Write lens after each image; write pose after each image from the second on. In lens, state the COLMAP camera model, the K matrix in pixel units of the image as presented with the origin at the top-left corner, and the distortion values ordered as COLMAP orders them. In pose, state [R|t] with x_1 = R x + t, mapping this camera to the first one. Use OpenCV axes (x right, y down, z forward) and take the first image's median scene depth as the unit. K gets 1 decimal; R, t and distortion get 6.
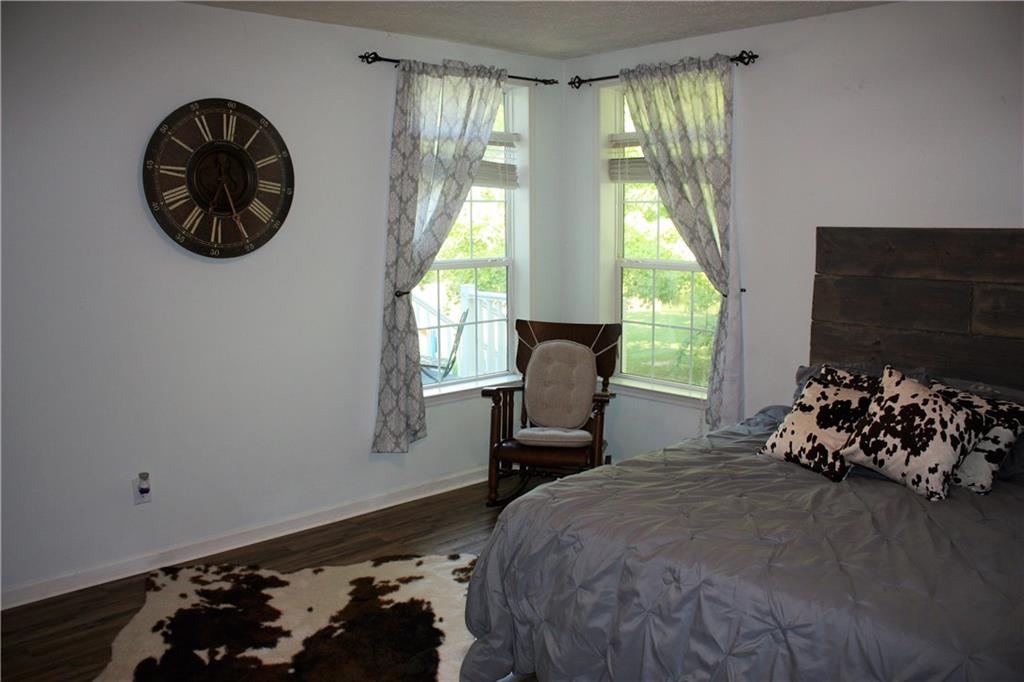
lens RADIAL K [[862.3, 0, 512.4], [0, 862.3, 340.5], [0, 0, 1]] dist [-0.073243, 0.012234]
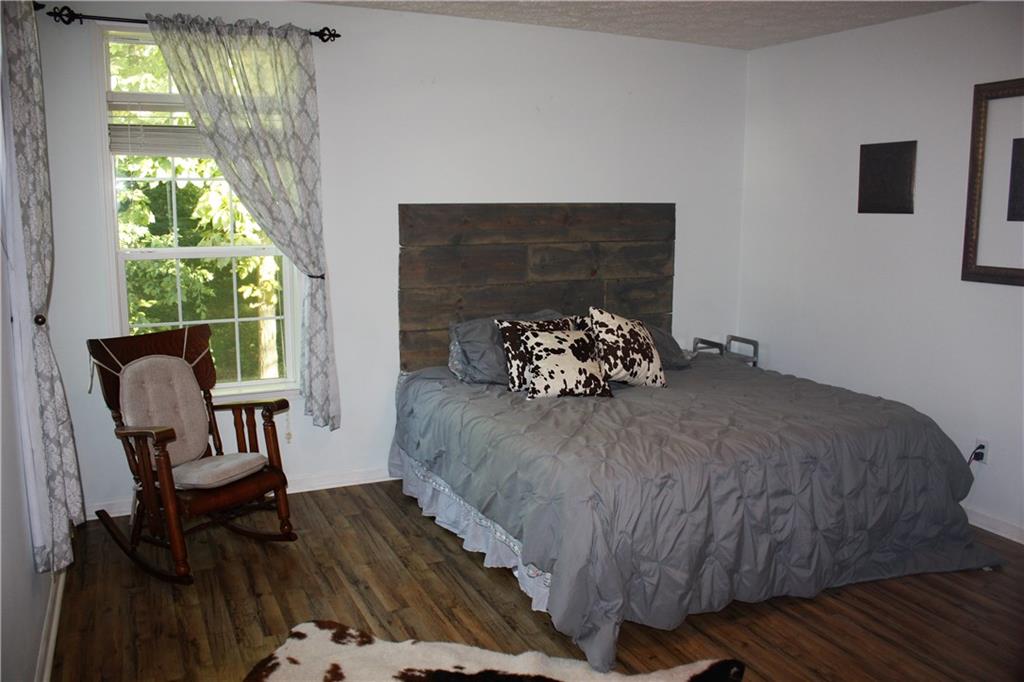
lens RADIAL K [[862.3, 0, 512.5], [0, 862.3, 339.0], [0, 0, 1]] dist [-0.073243, 0.012234]
pose [[0.302887, -0.155340, 0.940281, -0.724903], [0.133059, 0.983856, 0.119677, -0.082294], [-0.943692, 0.088864, 0.318667, 0.572775]]
